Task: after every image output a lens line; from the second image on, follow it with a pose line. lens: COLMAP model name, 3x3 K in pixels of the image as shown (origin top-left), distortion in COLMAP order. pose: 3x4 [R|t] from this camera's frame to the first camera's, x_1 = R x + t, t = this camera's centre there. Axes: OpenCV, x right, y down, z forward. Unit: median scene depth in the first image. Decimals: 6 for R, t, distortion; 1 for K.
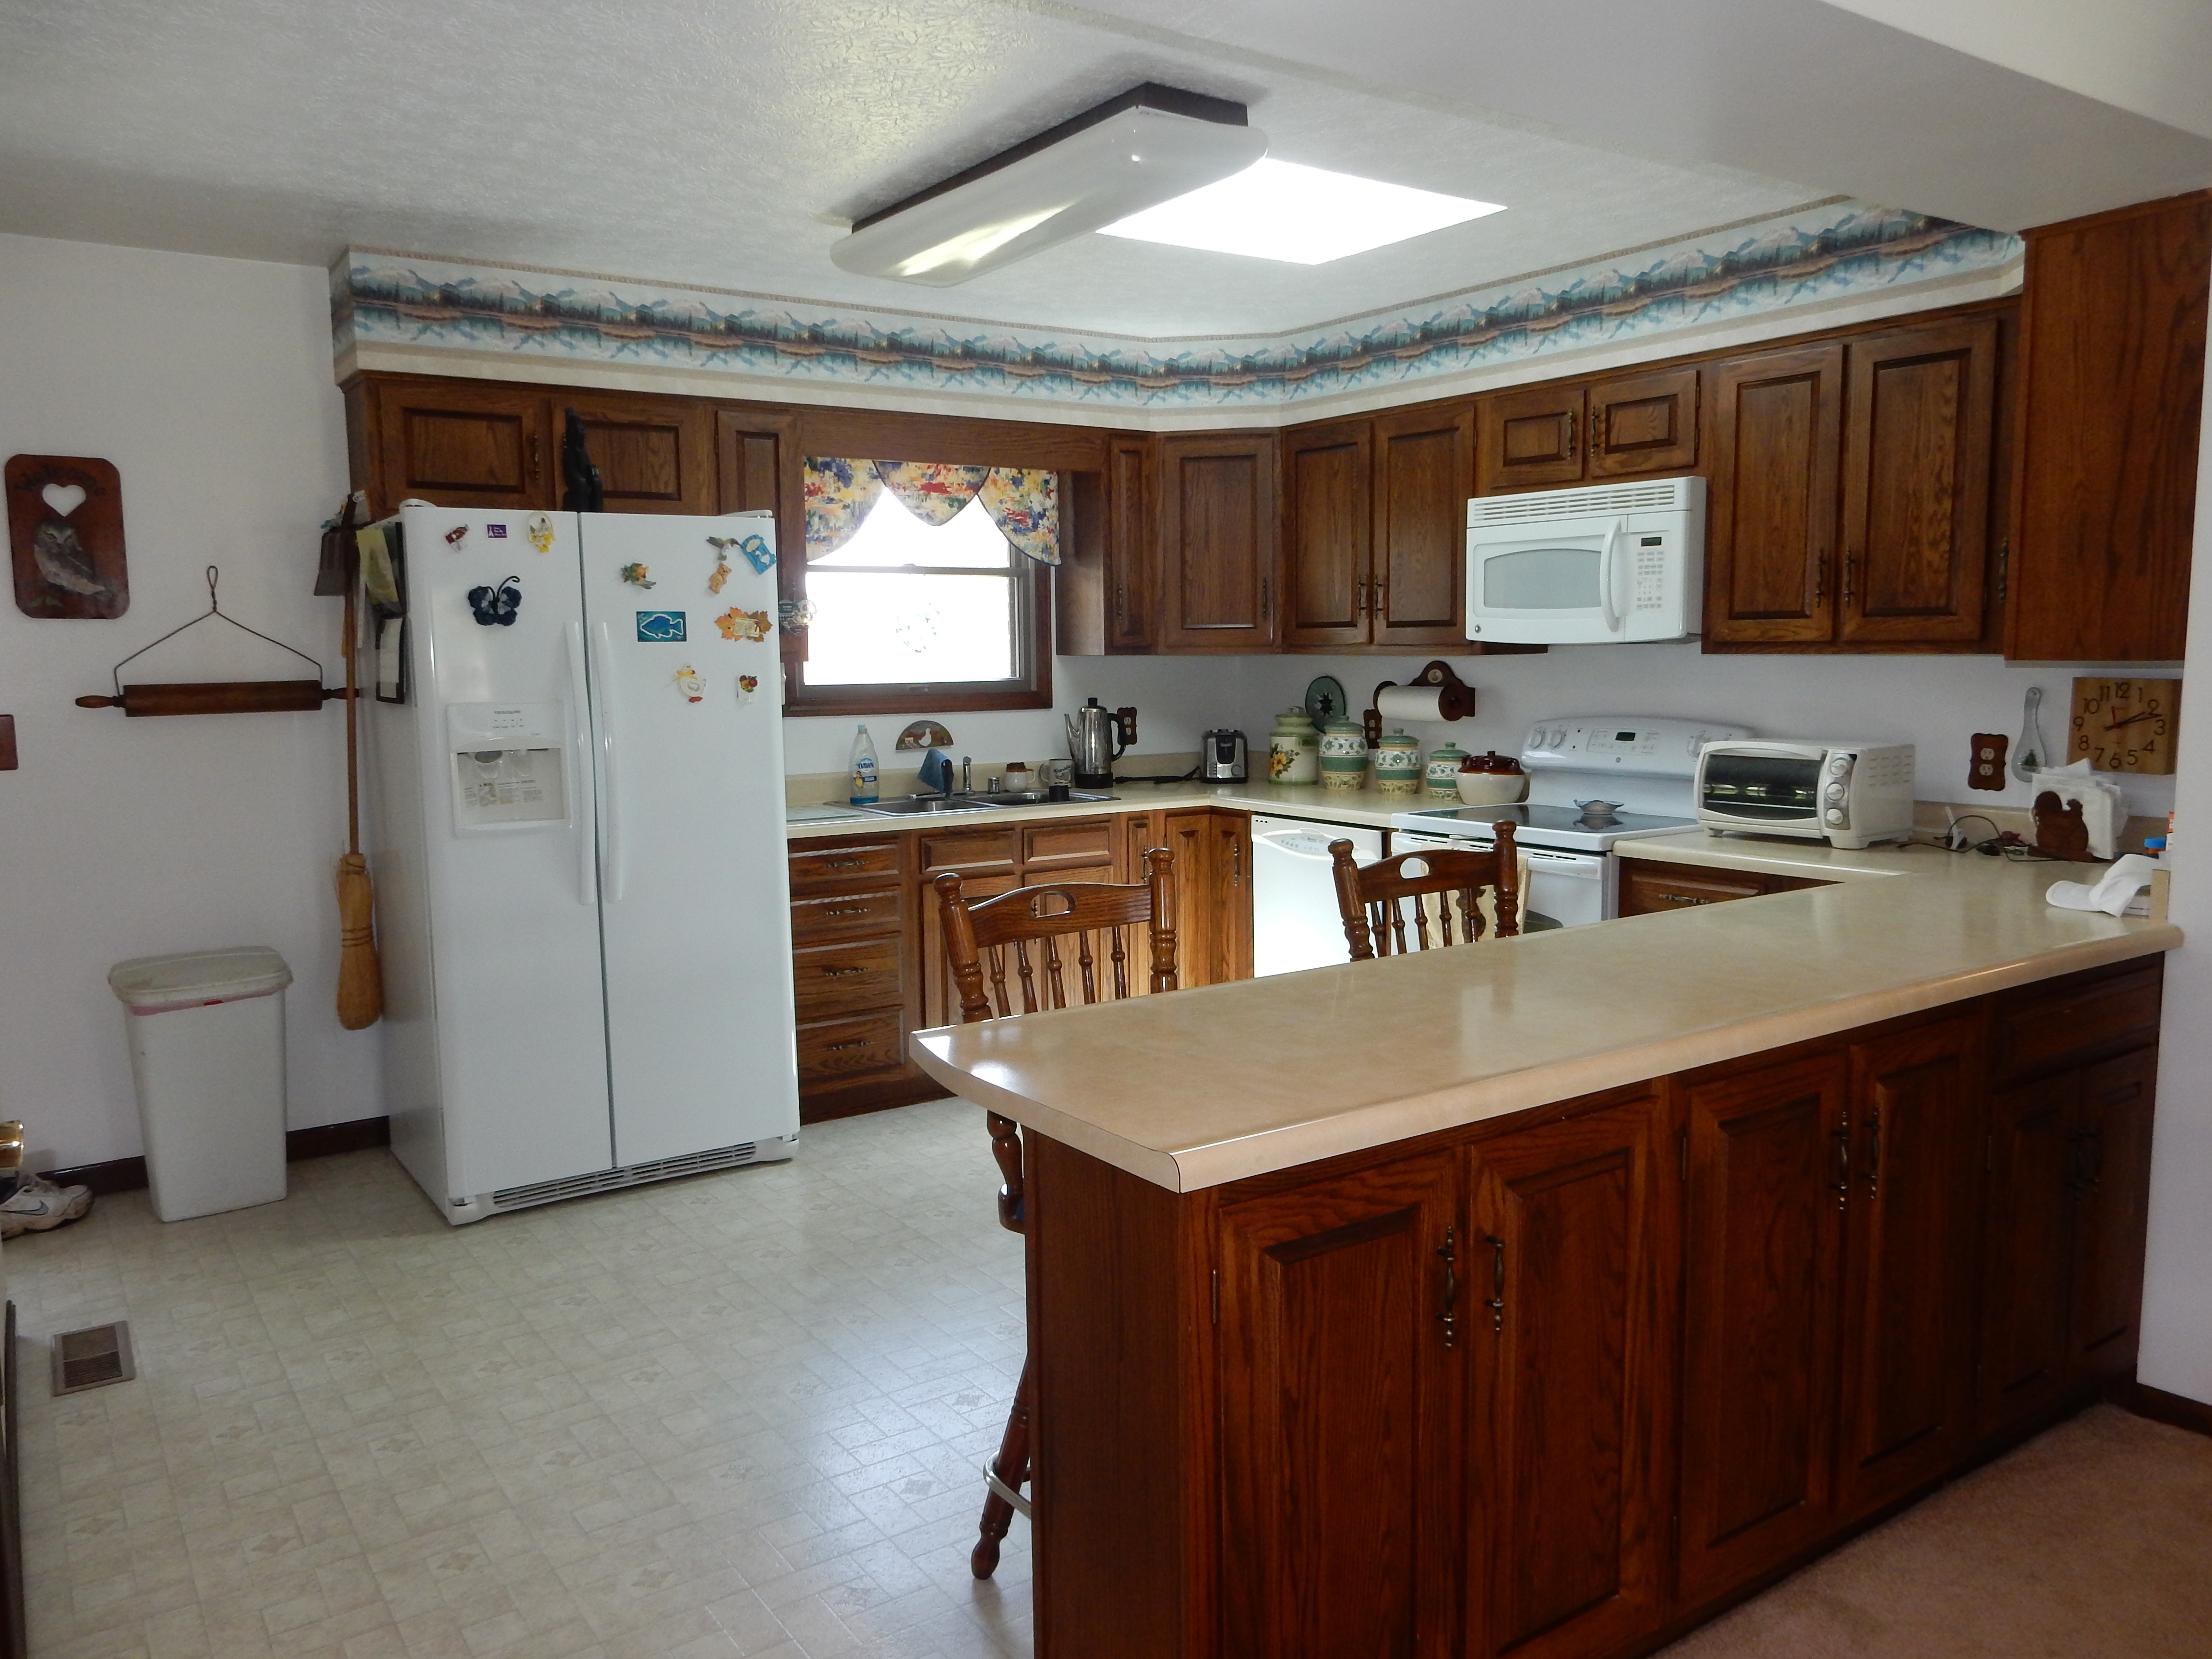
lens RADIAL K [[1621.5, 0, 1103.9], [0, 1621.5, 833.5], [0, 0, 1]] dist [-0.010458, 0.008241]
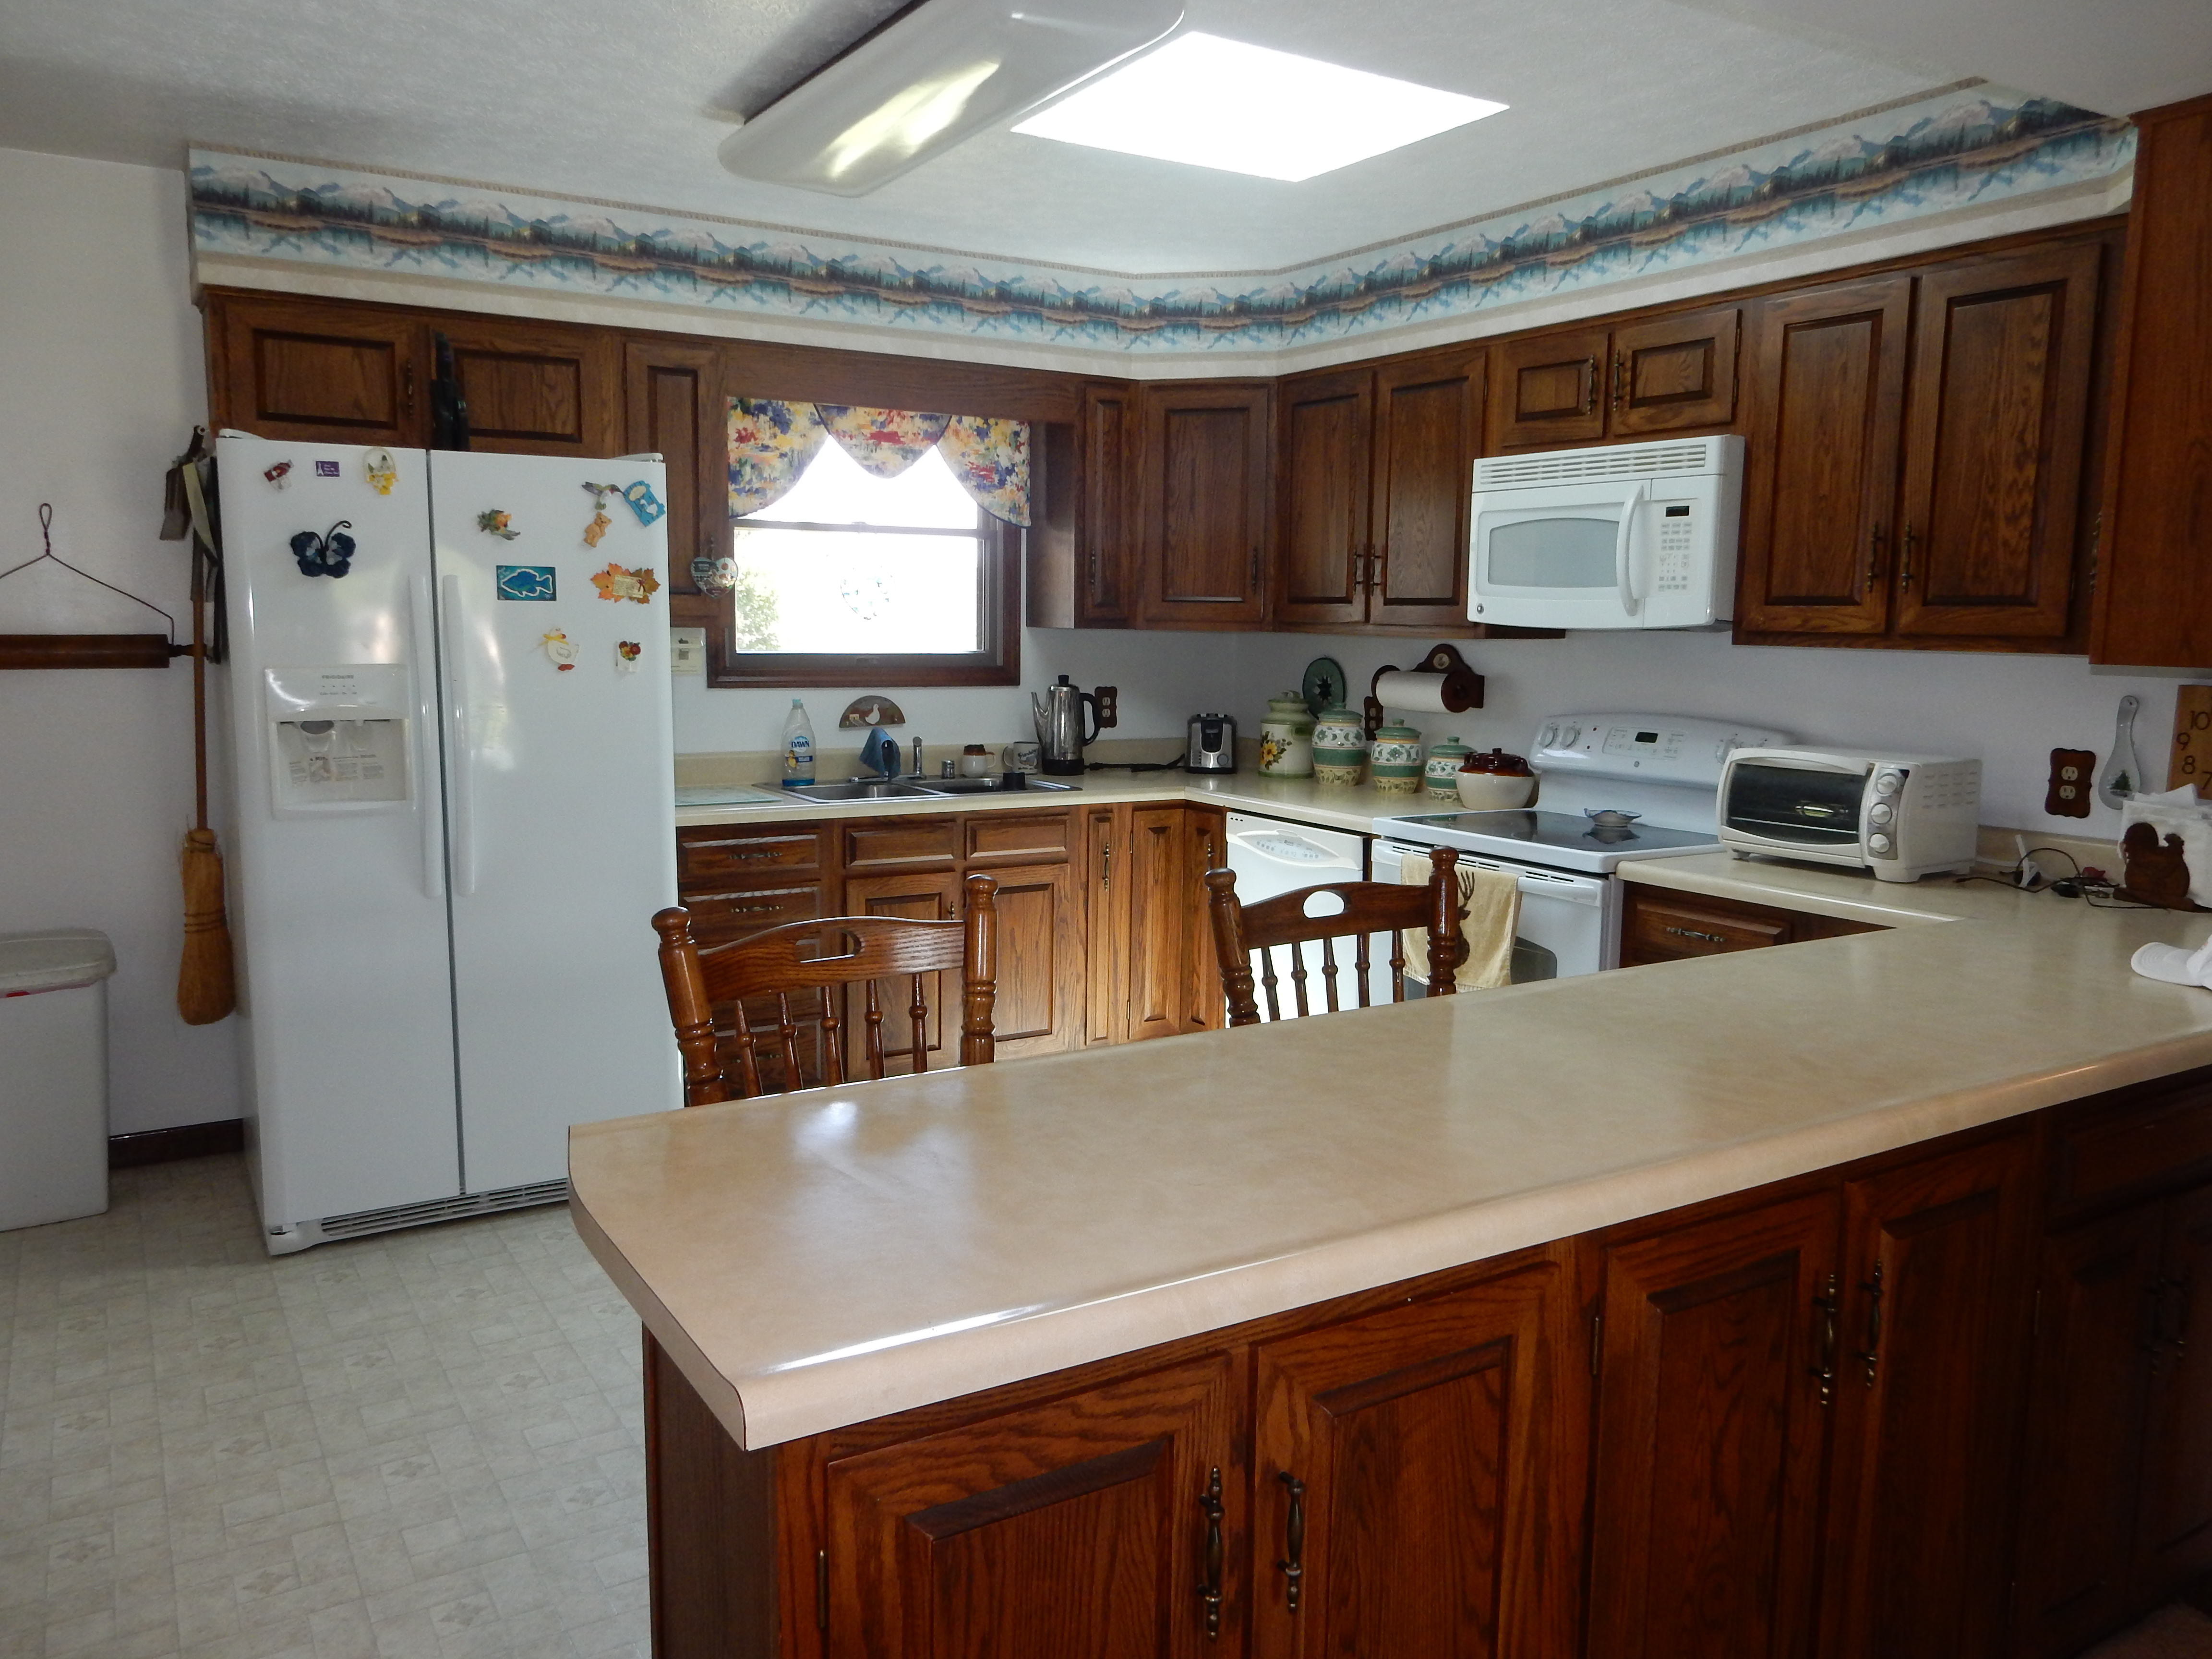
lens RADIAL K [[1621.5, 0, 1106.0], [0, 1621.5, 834.2], [0, 0, 1]] dist [-0.010458, 0.008241]
pose [[0.998551, 0.030653, -0.044240, 0.083476], [-0.029855, 0.999381, 0.018593, -0.017781], [0.044783, -0.017245, 0.998848, 0.136883]]
